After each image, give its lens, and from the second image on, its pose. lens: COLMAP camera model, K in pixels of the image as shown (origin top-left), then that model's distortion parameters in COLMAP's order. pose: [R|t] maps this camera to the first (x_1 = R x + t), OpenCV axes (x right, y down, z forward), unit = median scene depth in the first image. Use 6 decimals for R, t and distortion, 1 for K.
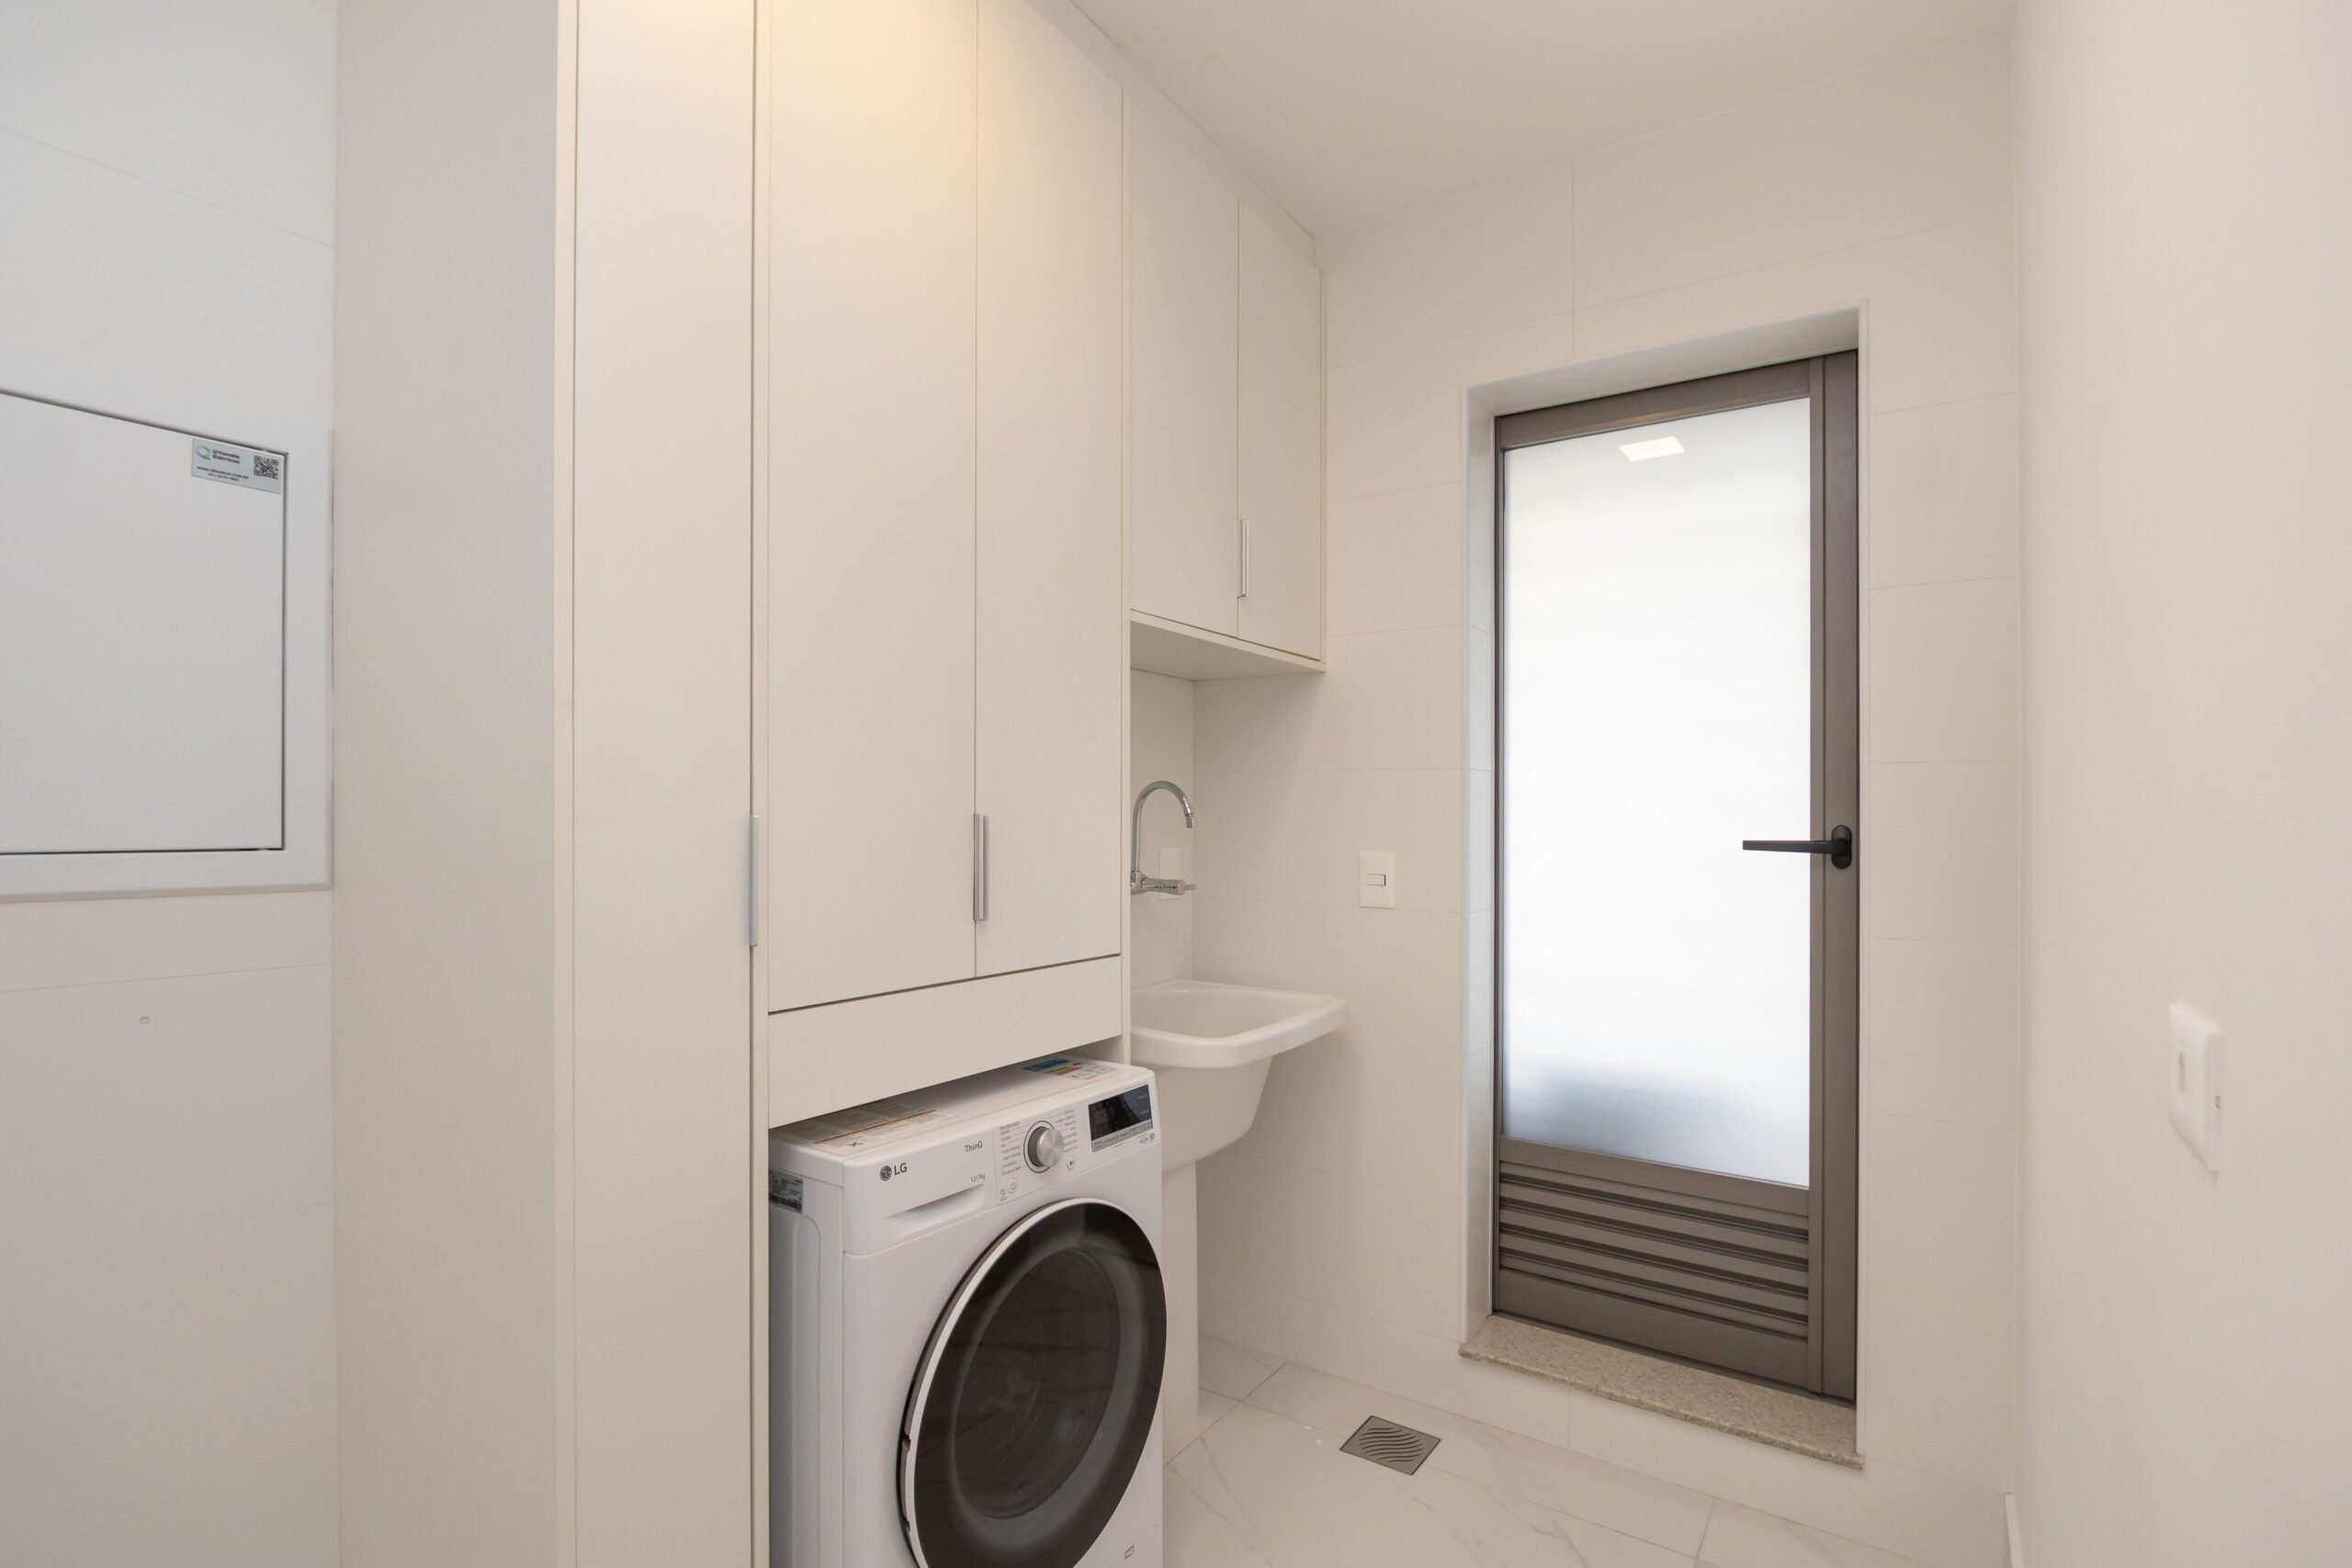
lens RADIAL K [[1106.8, 0, 1179.9], [0, 1106.8, 820.0], [0, 0, 1]] dist [-0.028329, -0.000094]
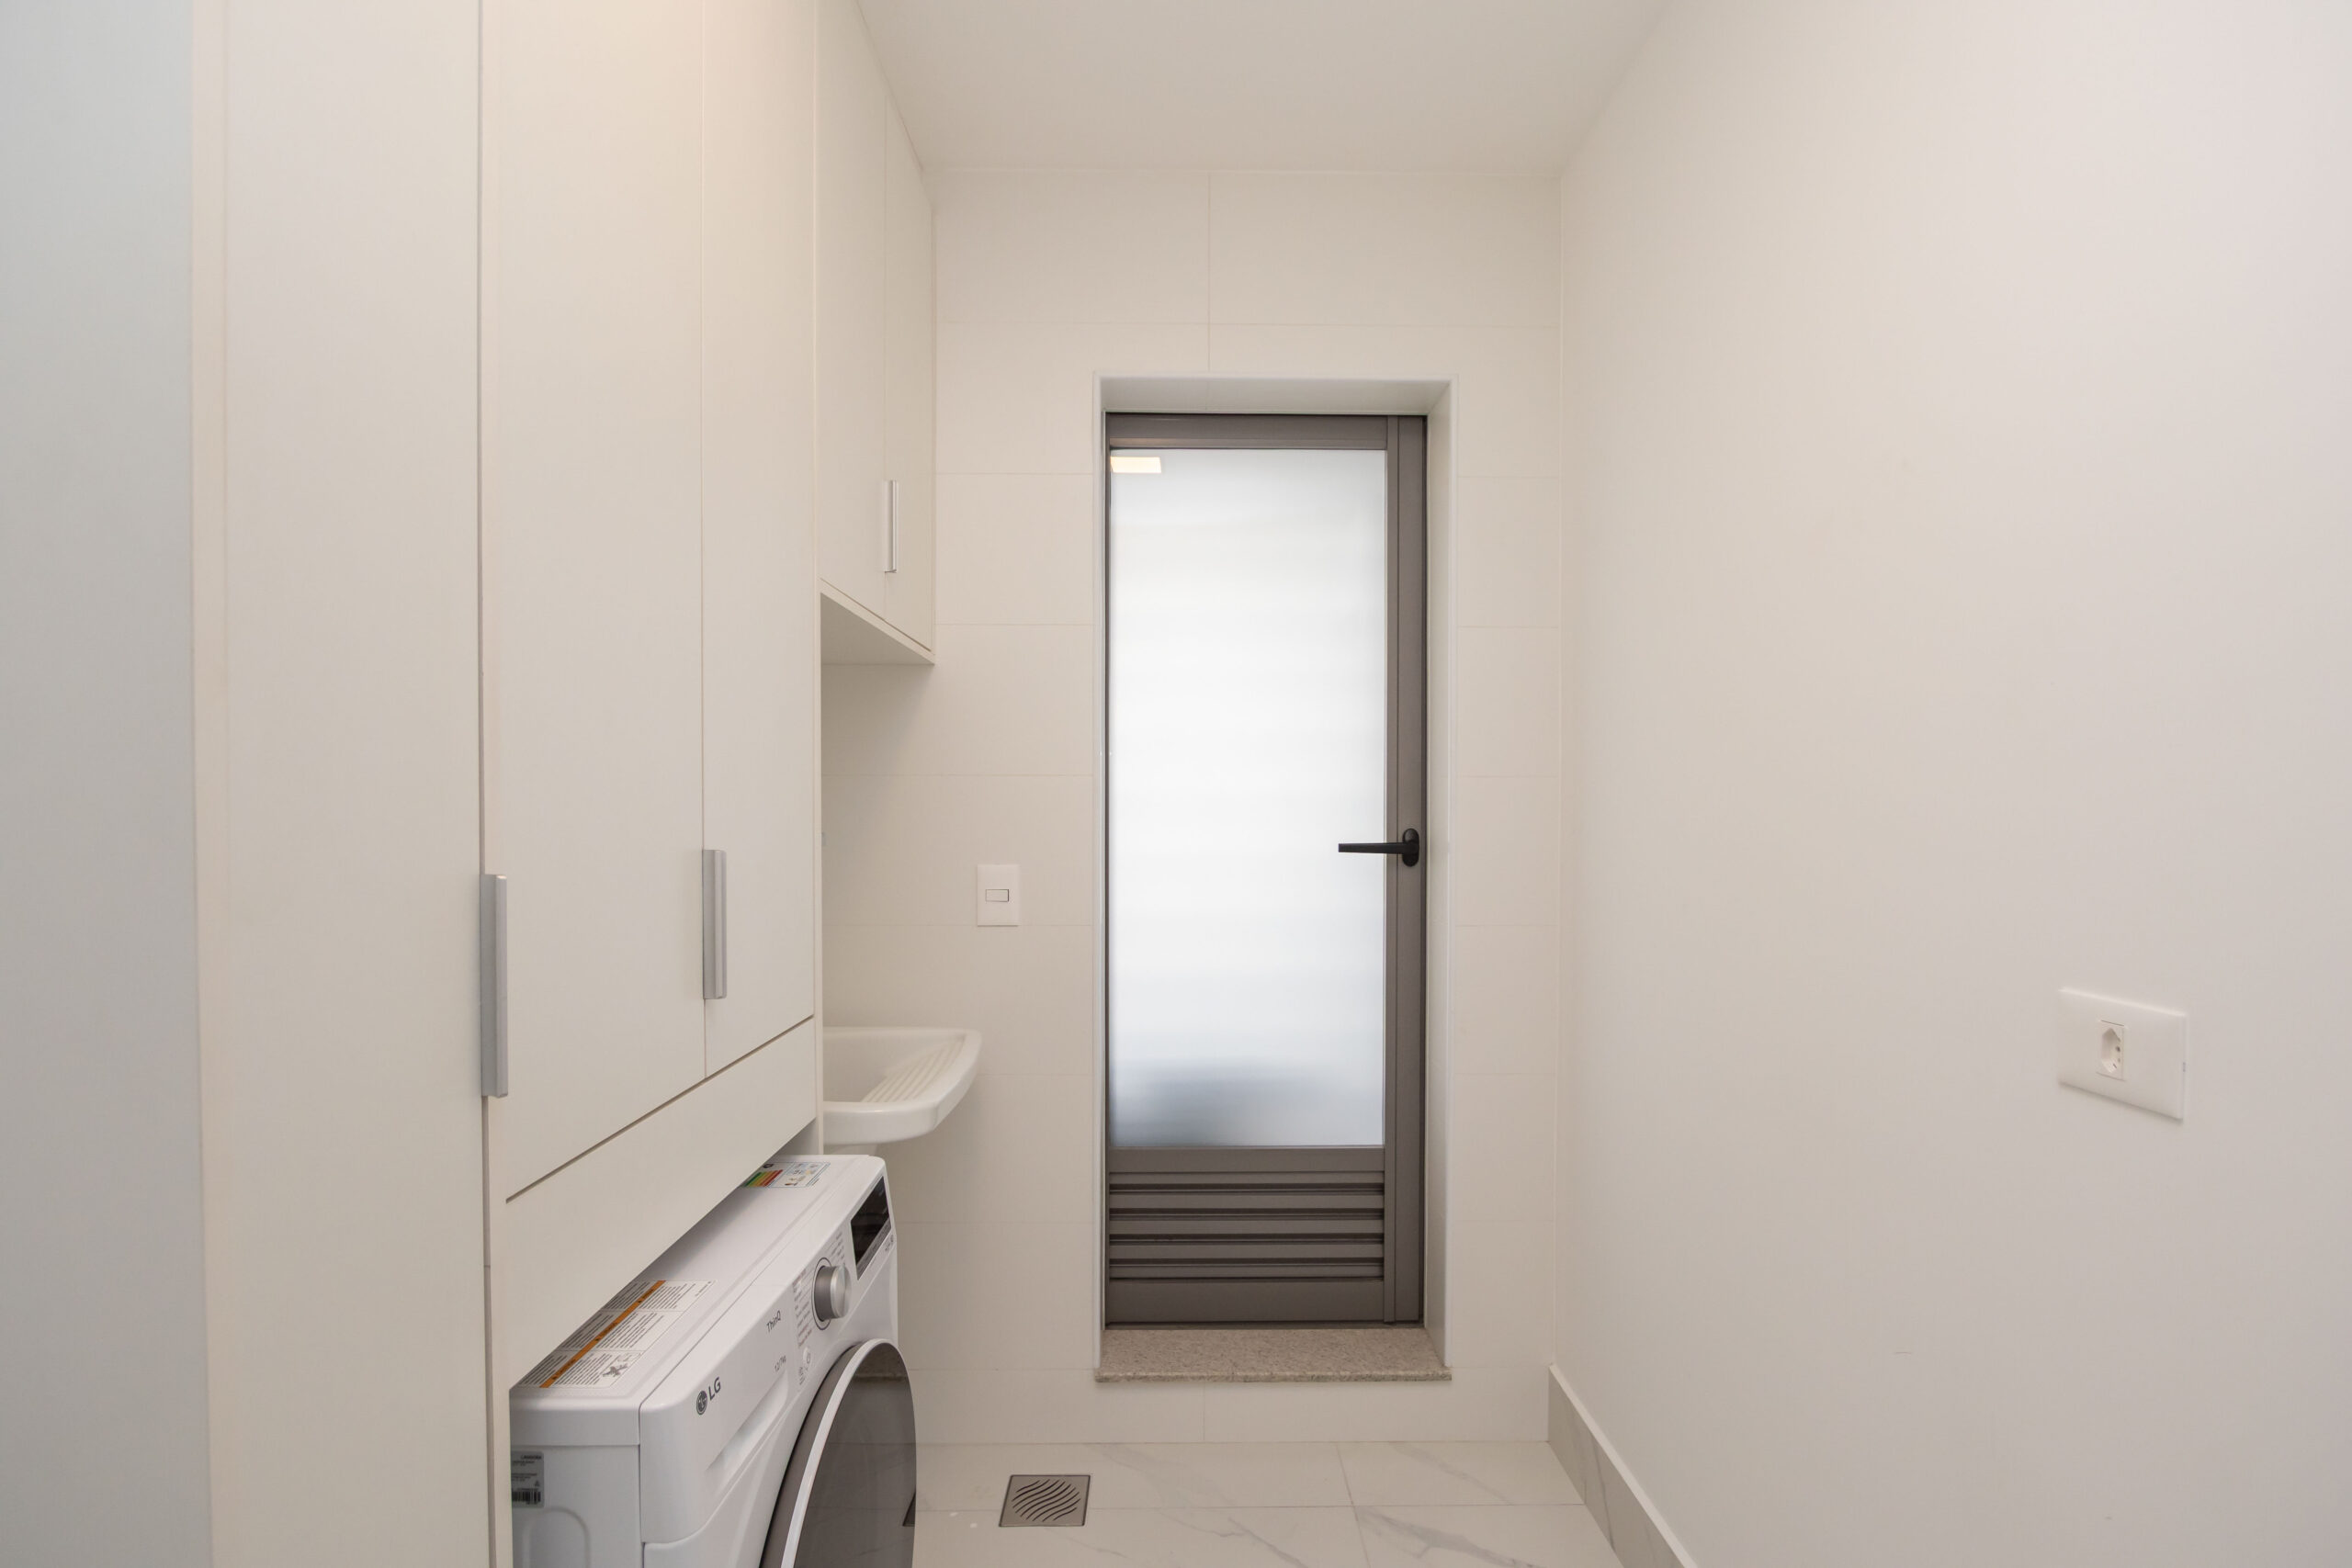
lens RADIAL K [[1100.5, 0, 1196.8], [0, 1100.5, 824.1], [0, 0, 1]] dist [-0.014791, 0.000829]
pose [[0.815335, -0.018224, 0.578703, -0.243429], [0.009433, 0.999790, 0.018194, -0.022724], [-0.578913, -0.009376, 0.815335, 0.179070]]
